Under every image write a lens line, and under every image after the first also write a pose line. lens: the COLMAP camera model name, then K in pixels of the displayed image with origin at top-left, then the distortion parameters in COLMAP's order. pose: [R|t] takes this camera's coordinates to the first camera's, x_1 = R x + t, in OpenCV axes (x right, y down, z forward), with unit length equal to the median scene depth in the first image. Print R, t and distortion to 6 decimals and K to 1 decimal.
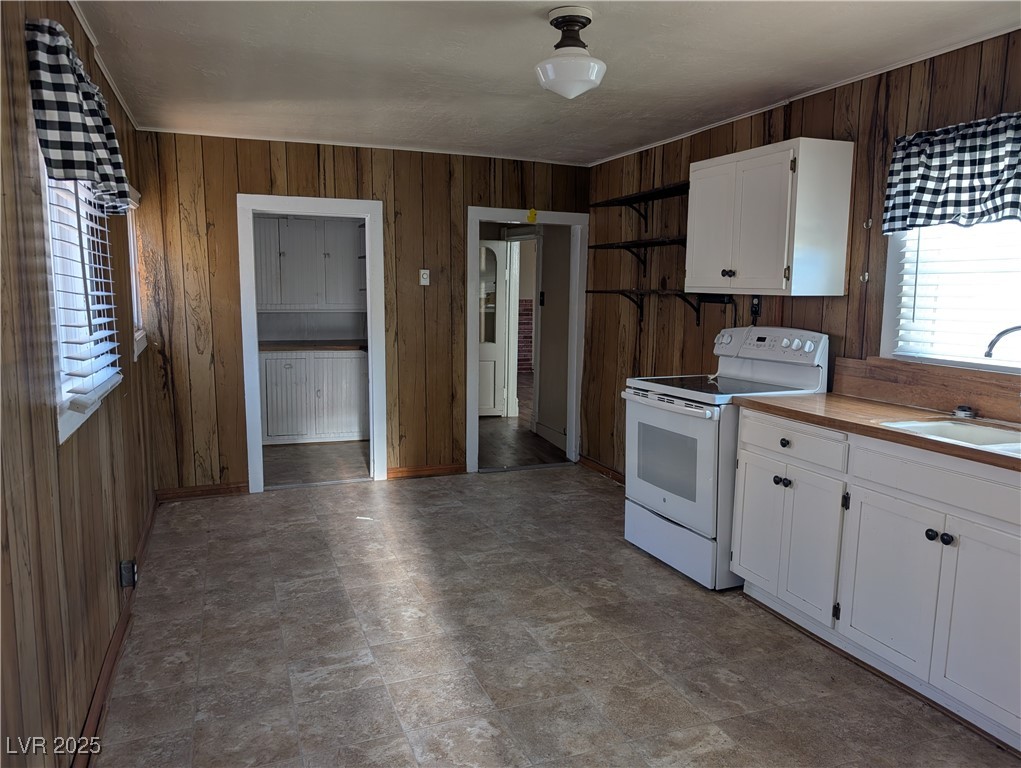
lens RADIAL K [[734.9, 0, 511.2], [0, 734.9, 388.0], [0, 0, 1]] dist [0.038893, -0.032131]
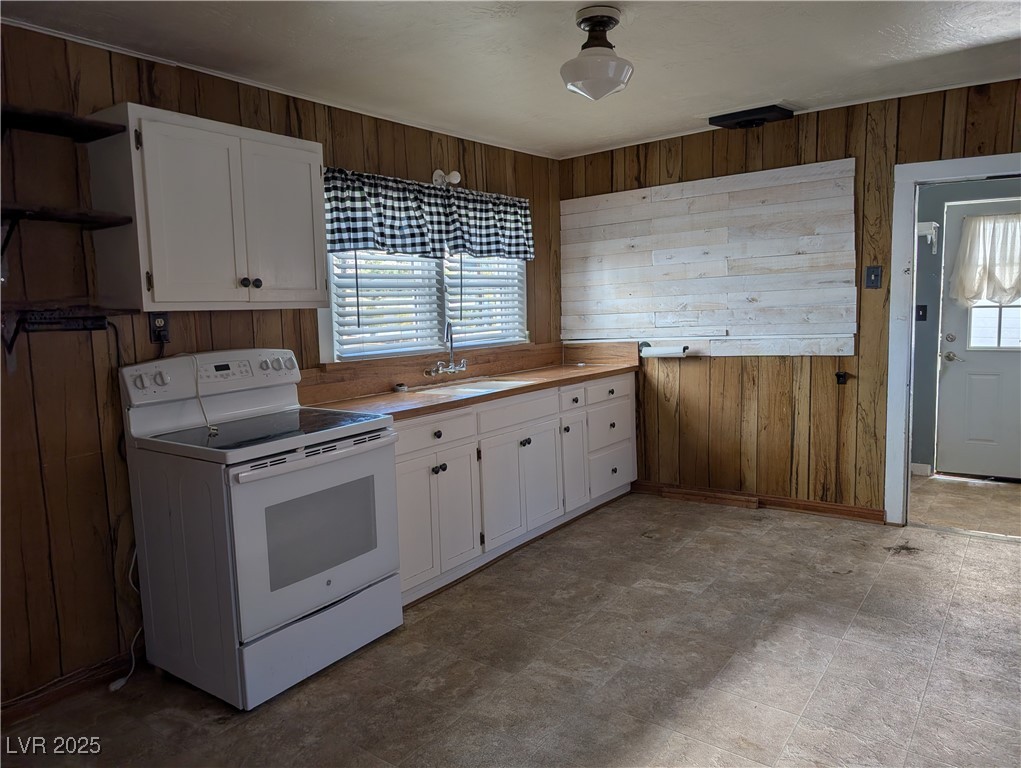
lens RADIAL K [[734.9, 0, 509.5], [0, 734.9, 381.8], [0, 0, 1]] dist [0.038893, -0.032131]
pose [[-0.545072, -0.088060, 0.833752, -0.616719], [0.135531, 0.972133, 0.191280, -0.203342], [-0.827362, 0.217260, -0.517948, 1.469283]]
